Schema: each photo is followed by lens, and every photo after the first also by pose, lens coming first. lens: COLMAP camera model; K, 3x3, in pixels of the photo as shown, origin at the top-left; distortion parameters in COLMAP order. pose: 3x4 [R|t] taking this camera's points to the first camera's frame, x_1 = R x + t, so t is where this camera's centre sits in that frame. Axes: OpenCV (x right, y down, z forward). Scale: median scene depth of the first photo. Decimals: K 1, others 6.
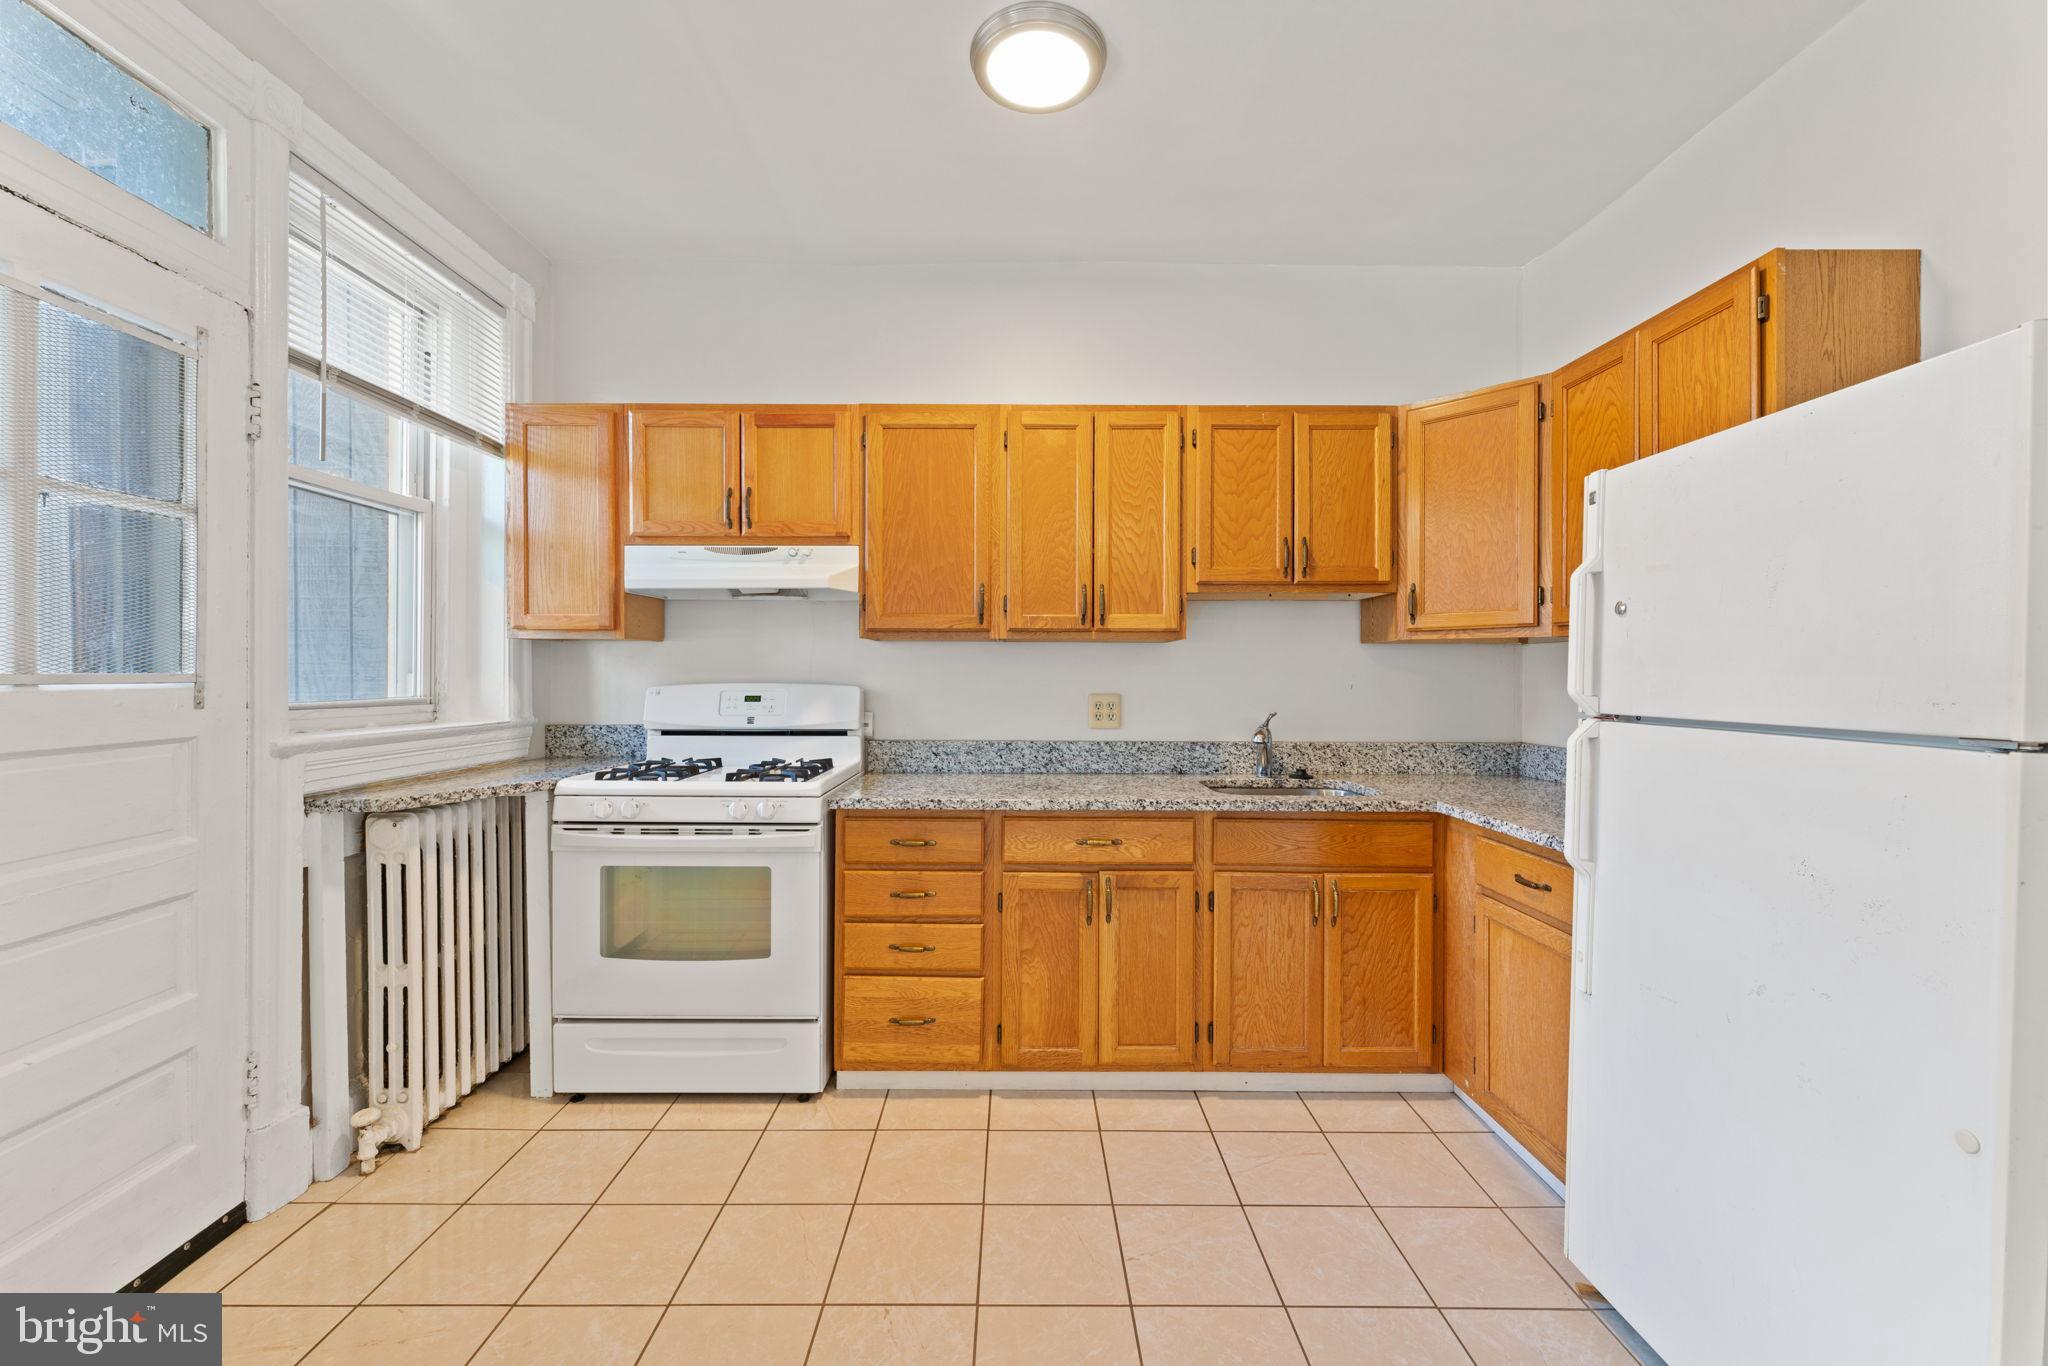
lens RADIAL K [[806.1, 0, 1021.1], [0, 806.1, 672.5], [0, 0, 1]] dist [0.000648, -0.000312]
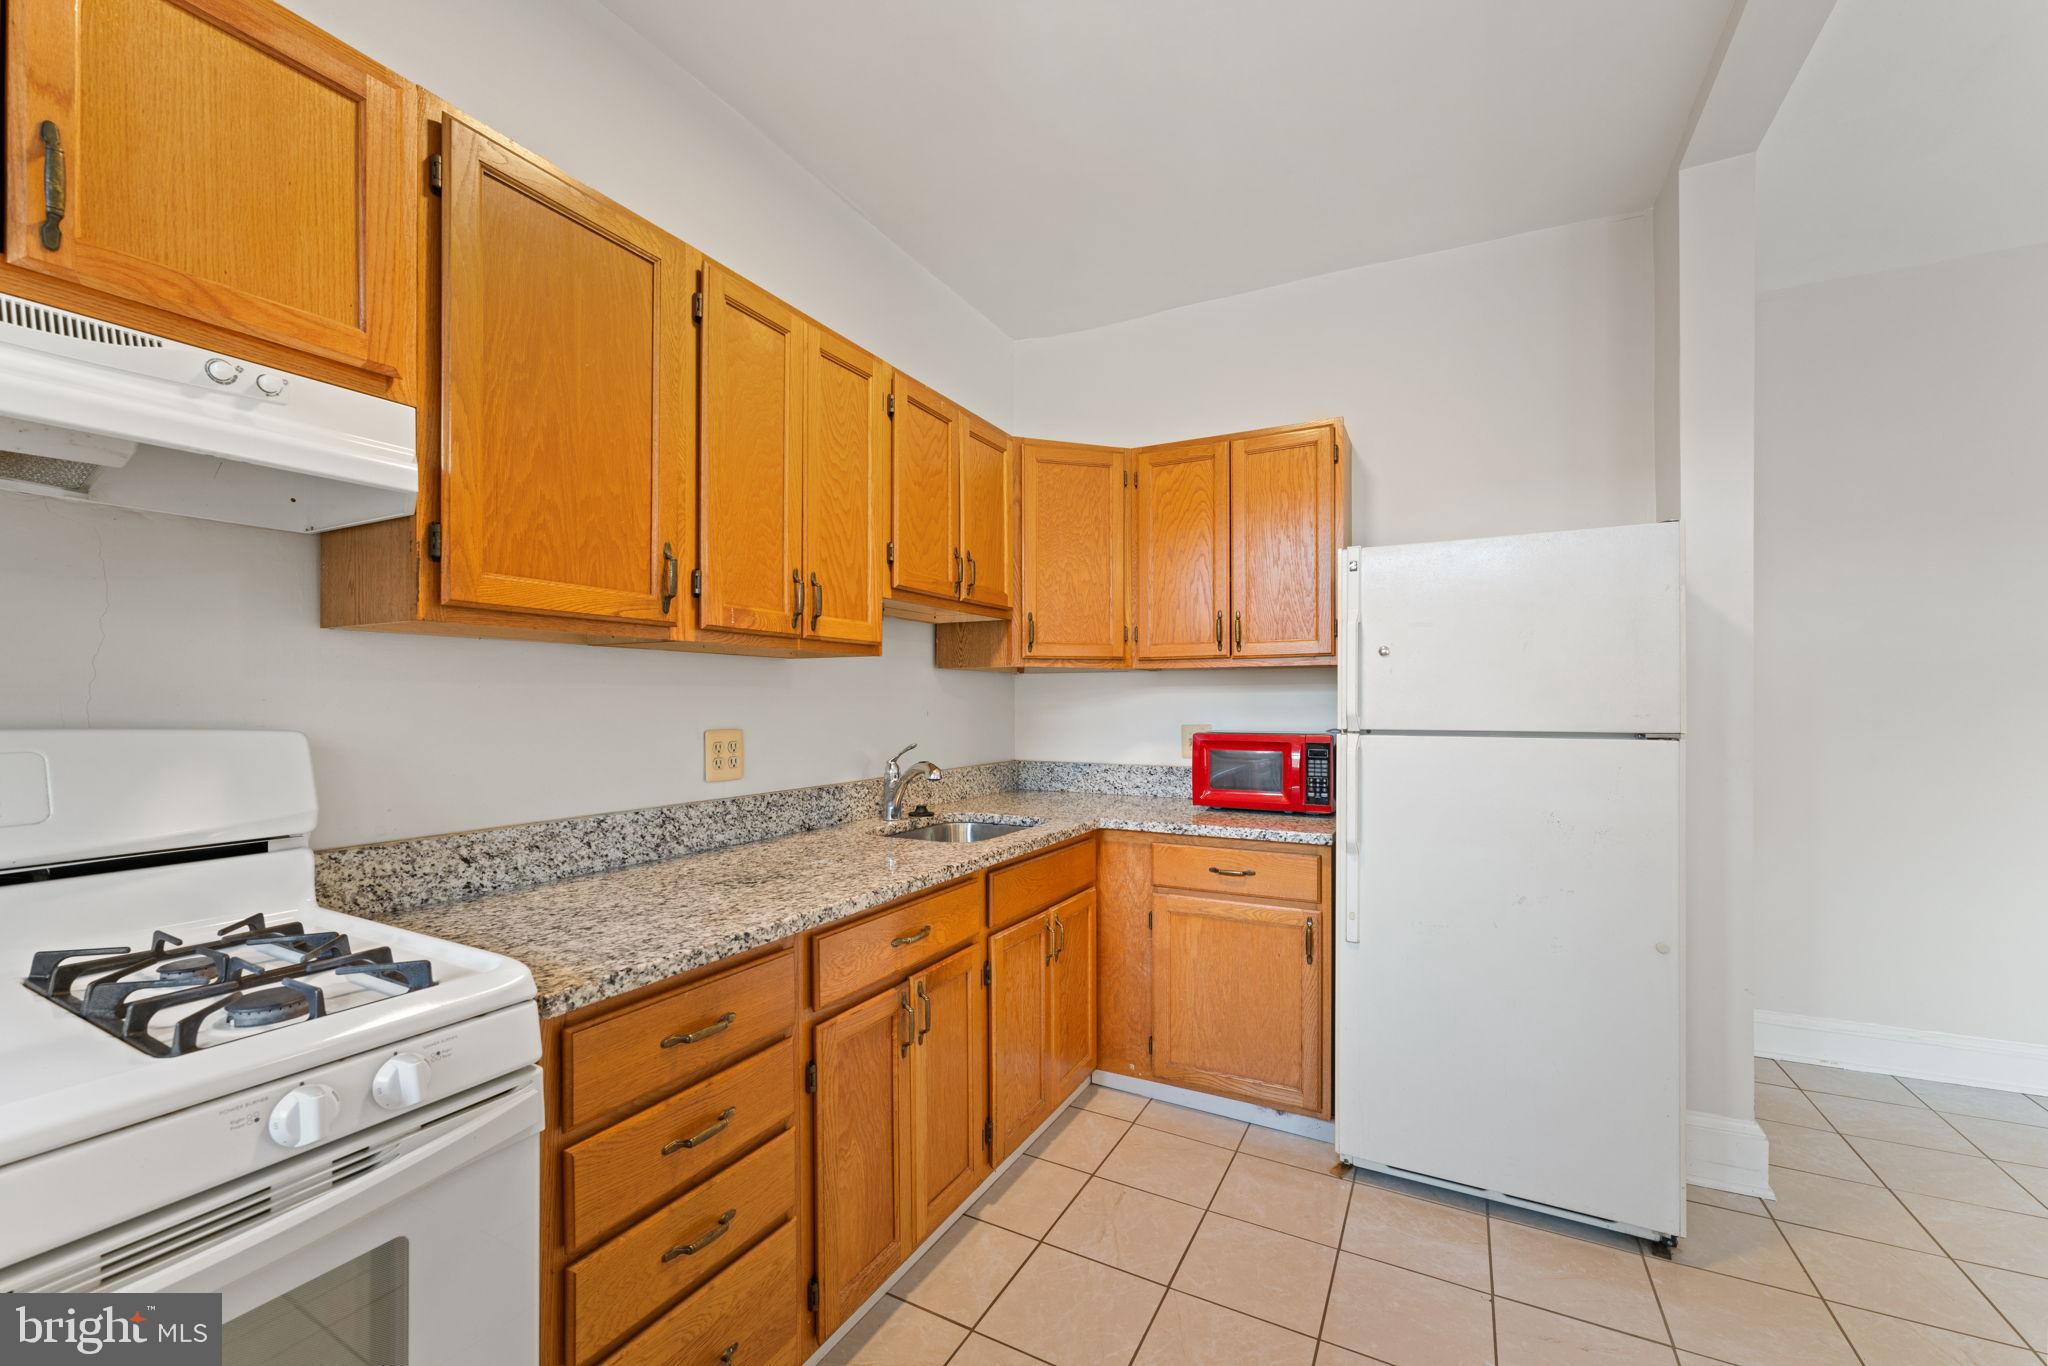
lens RADIAL K [[817.8, 0, 1019.8], [0, 817.8, 695.0], [0, 0, 1]] dist [0.000815, 0.000039]
pose [[0.476851, 0.003675, 0.878977, -0.437353], [0.000149, 0.999991, -0.004262, 0.000195], [-0.878984, 0.002164, 0.476846, 0.504589]]
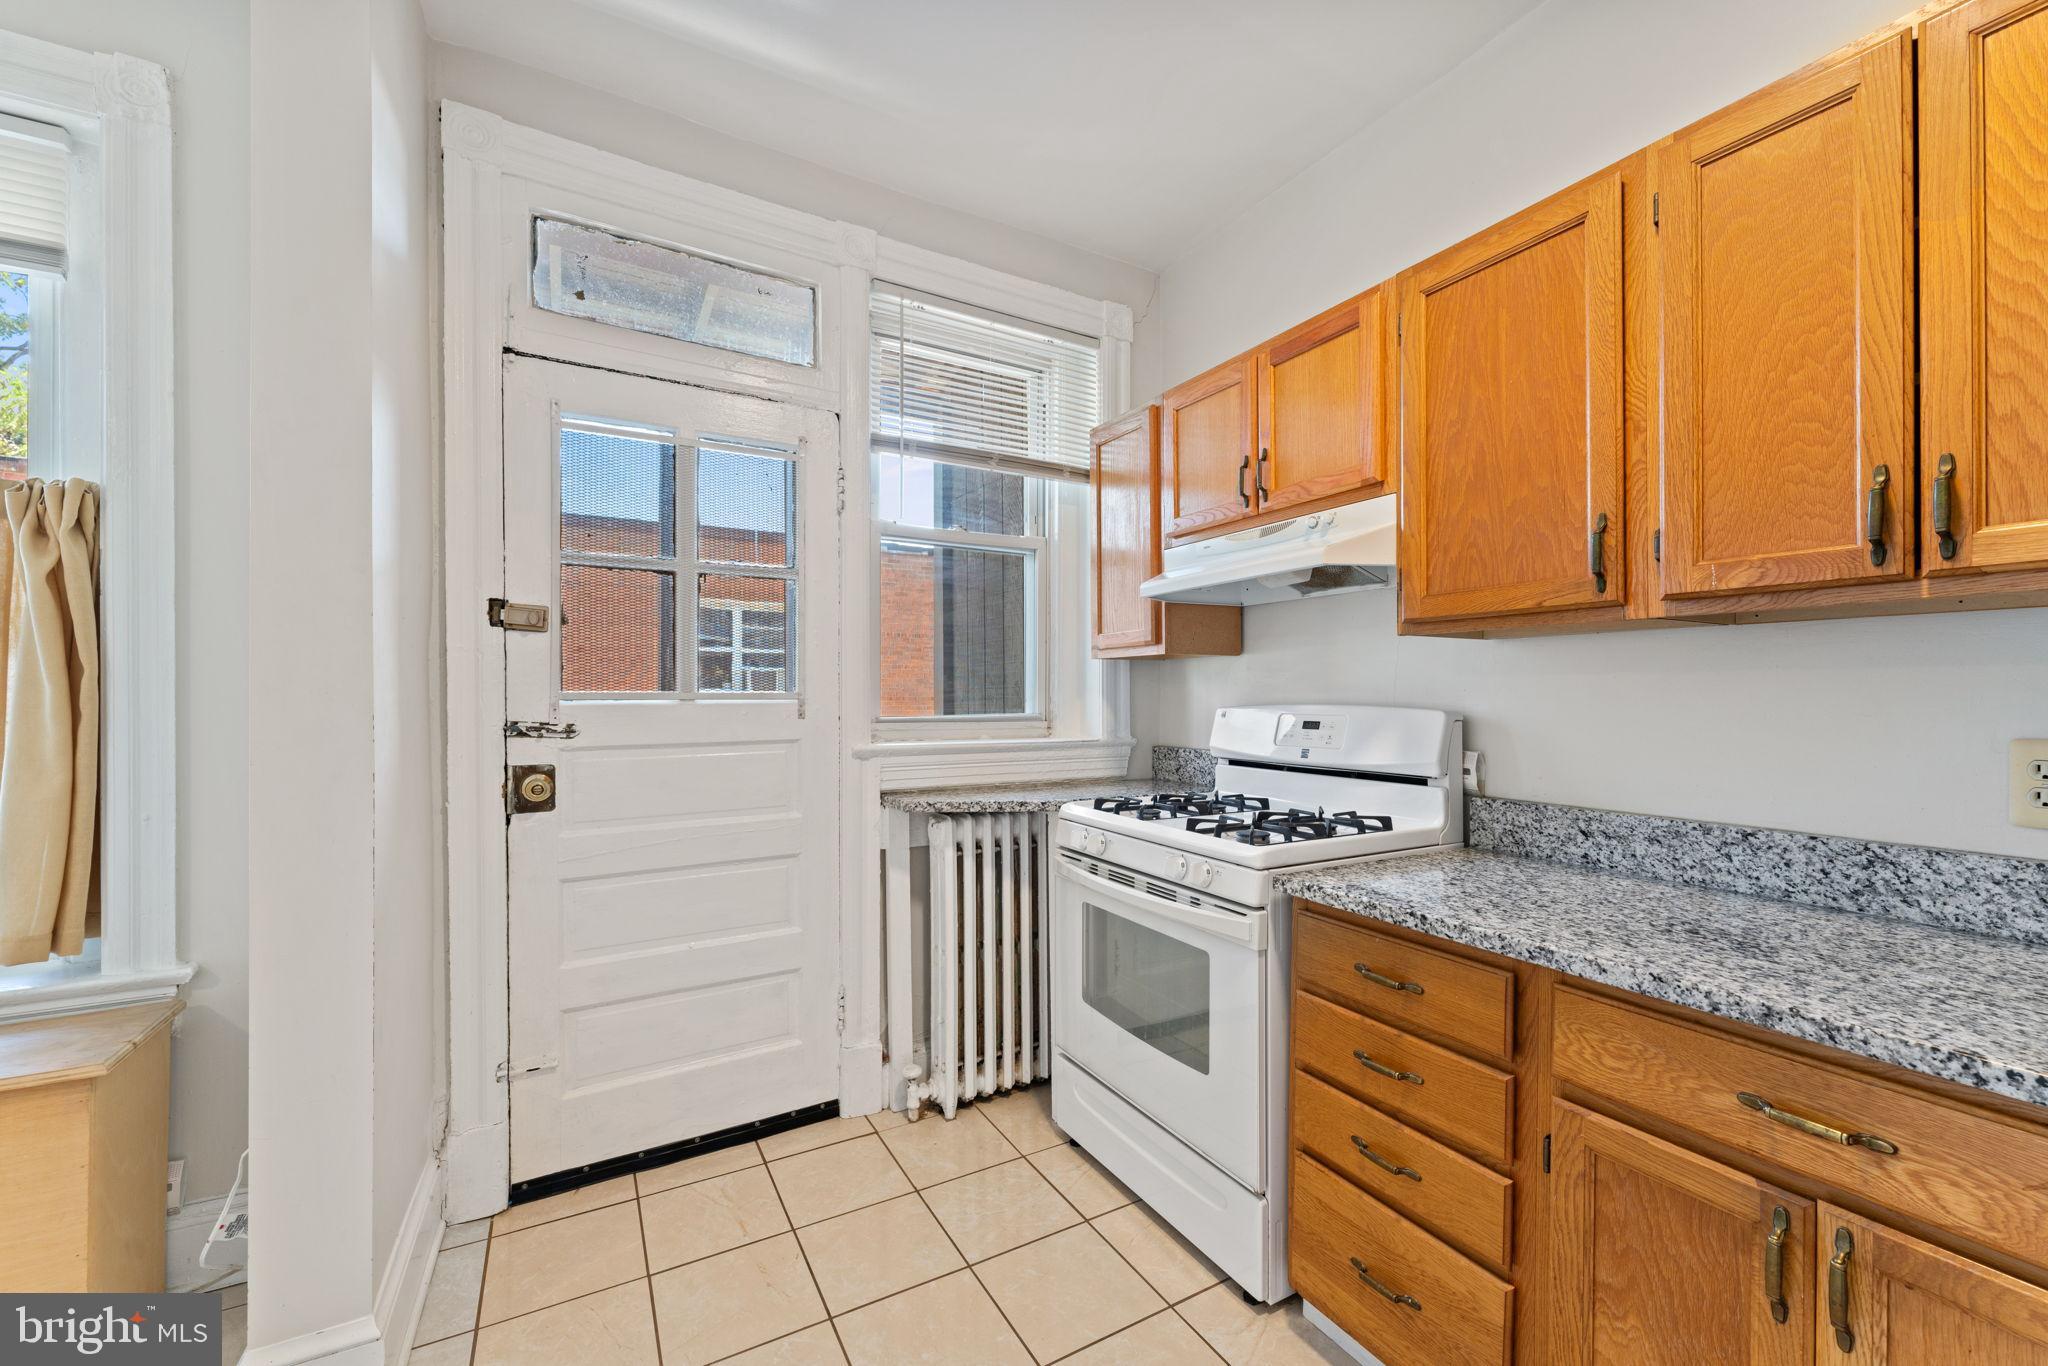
lens RADIAL K [[812.5, 0, 1026.7], [0, 812.5, 692.1], [0, 0, 1]] dist [0.000317, 0.000063]
pose [[0.484589, -0.006059, -0.874721, 0.225811], [0.001805, 0.999981, -0.005927, 0.005828], [0.874740, 0.001293, 0.484591, 0.427773]]
